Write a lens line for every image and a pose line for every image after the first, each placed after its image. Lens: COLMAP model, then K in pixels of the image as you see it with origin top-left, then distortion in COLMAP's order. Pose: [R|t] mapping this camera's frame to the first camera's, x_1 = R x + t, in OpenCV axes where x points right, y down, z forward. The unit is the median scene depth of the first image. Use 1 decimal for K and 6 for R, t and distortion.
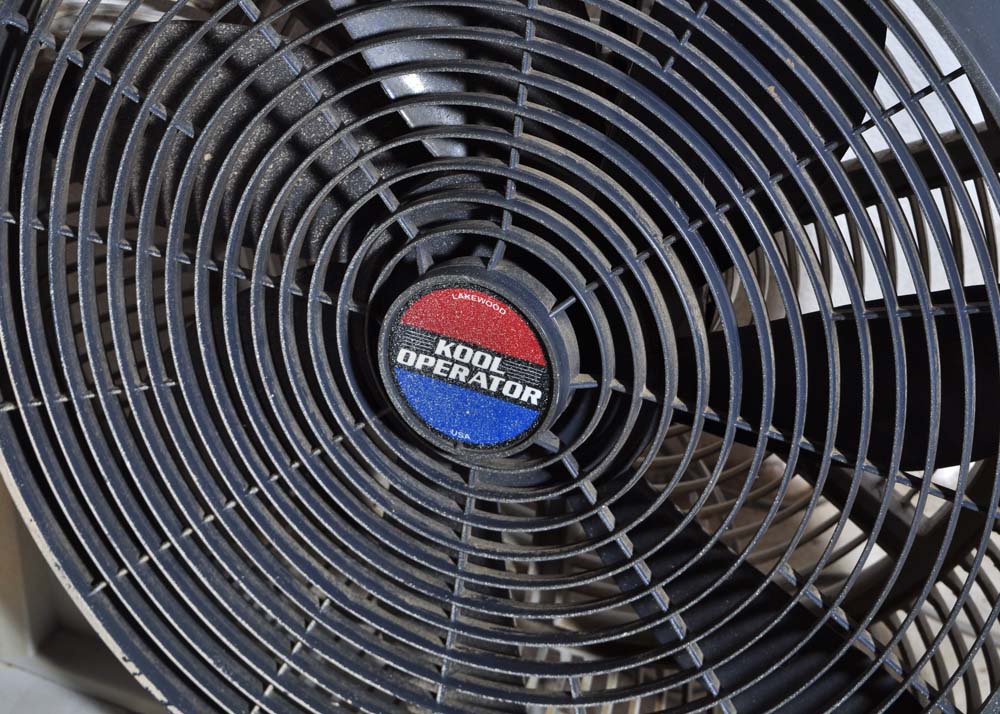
lens RADIAL K [[2547.6, 0, 499.9], [0, 2547.6, 356.4], [0, 0, 1]] dist [0.091490, 0.000000]
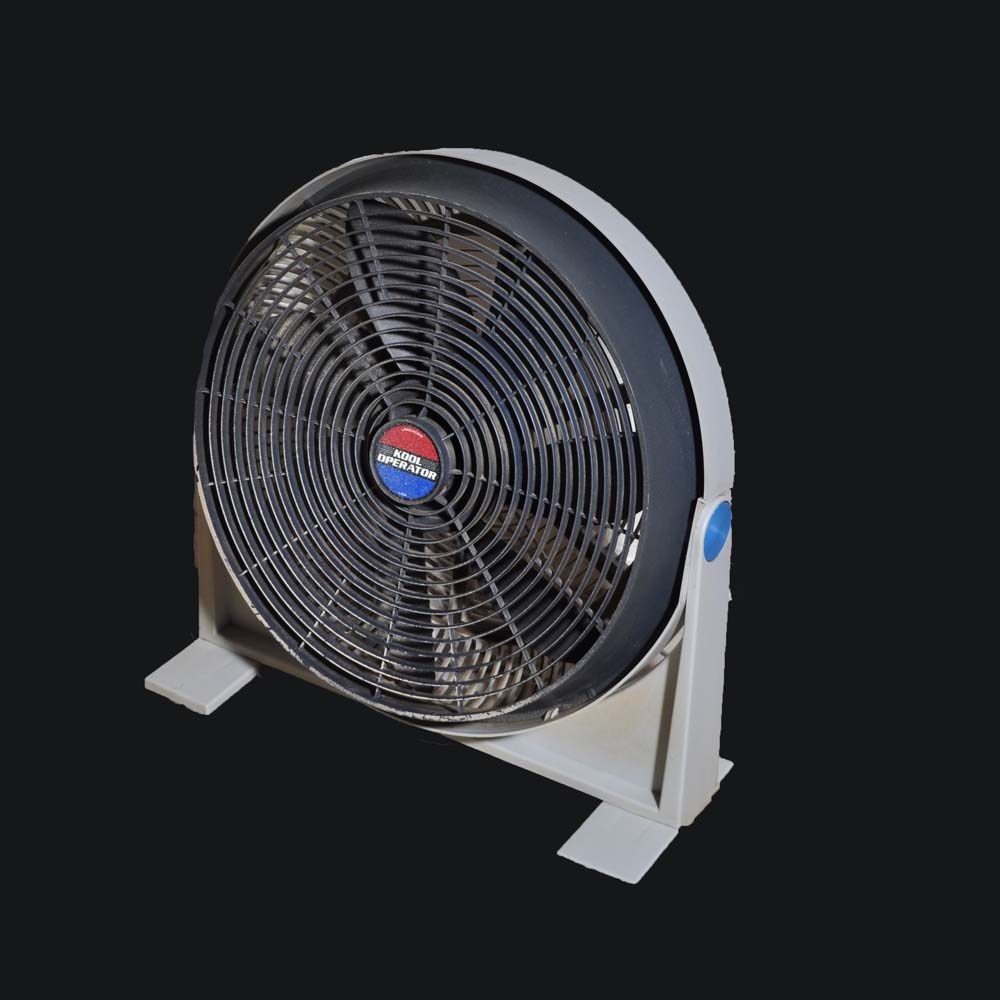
lens RADIAL K [[2370.9, 0, 500.3], [0, 2370.9, 499.9], [0, 0, 1]] dist [-0.037273, 0.000000]
pose [[0.991383, 0.071716, -0.109618, 0.301693], [-0.085962, 0.987608, -0.131306, 0.305160], [0.098843, 0.139598, 0.985263, -1.056772]]
